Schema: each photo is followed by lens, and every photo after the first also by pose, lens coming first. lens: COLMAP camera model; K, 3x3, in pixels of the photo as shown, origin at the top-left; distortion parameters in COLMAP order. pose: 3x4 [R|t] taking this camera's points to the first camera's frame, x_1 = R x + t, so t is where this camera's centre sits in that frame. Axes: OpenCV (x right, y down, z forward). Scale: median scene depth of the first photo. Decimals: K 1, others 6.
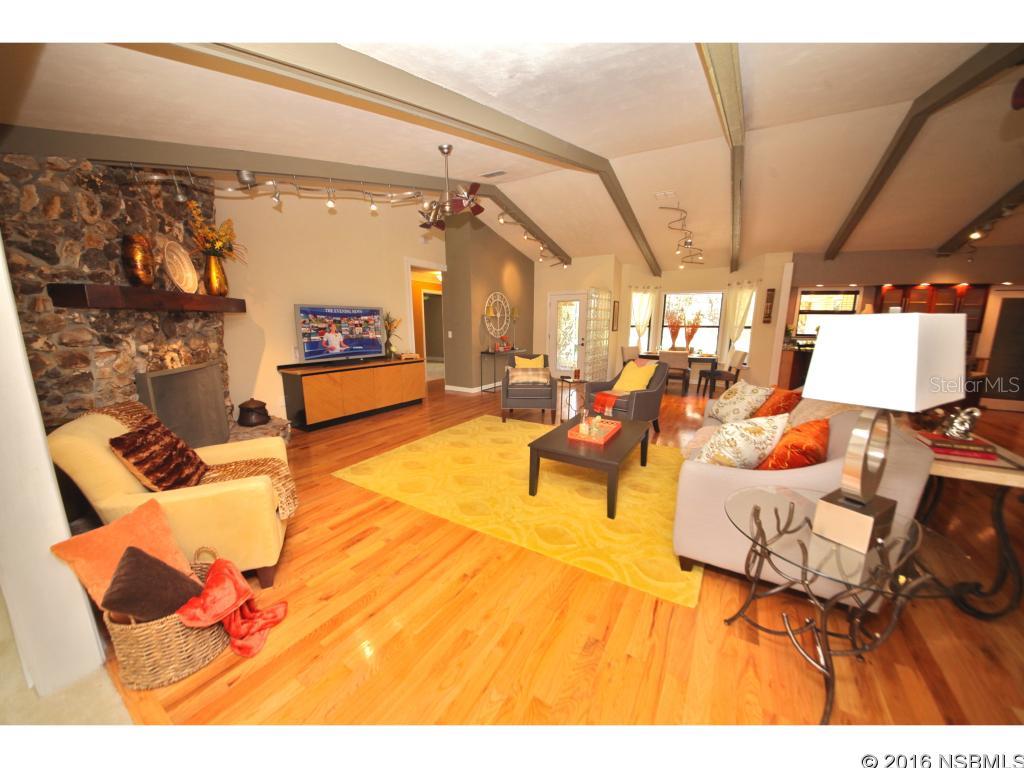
lens RADIAL K [[364.1, 0, 513.1], [0, 364.1, 385.0], [0, 0, 1]] dist [-0.003734, -0.000192]
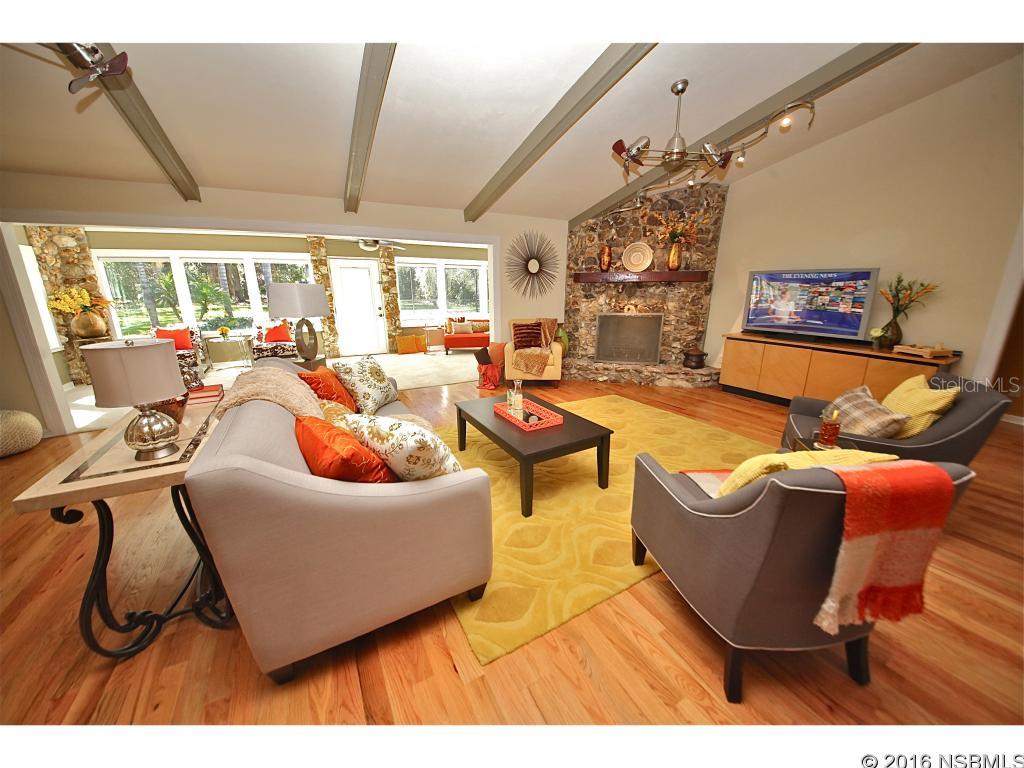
lens RADIAL K [[364.1, 0, 511.7], [0, 364.1, 389.9], [0, 0, 1]] dist [-0.003734, -0.000192]
pose [[-0.473920, 0.239253, -0.847442, 0.703283], [-0.150749, 0.926130, 0.345772, -0.165092], [0.867568, 0.291619, -0.402844, 0.929187]]
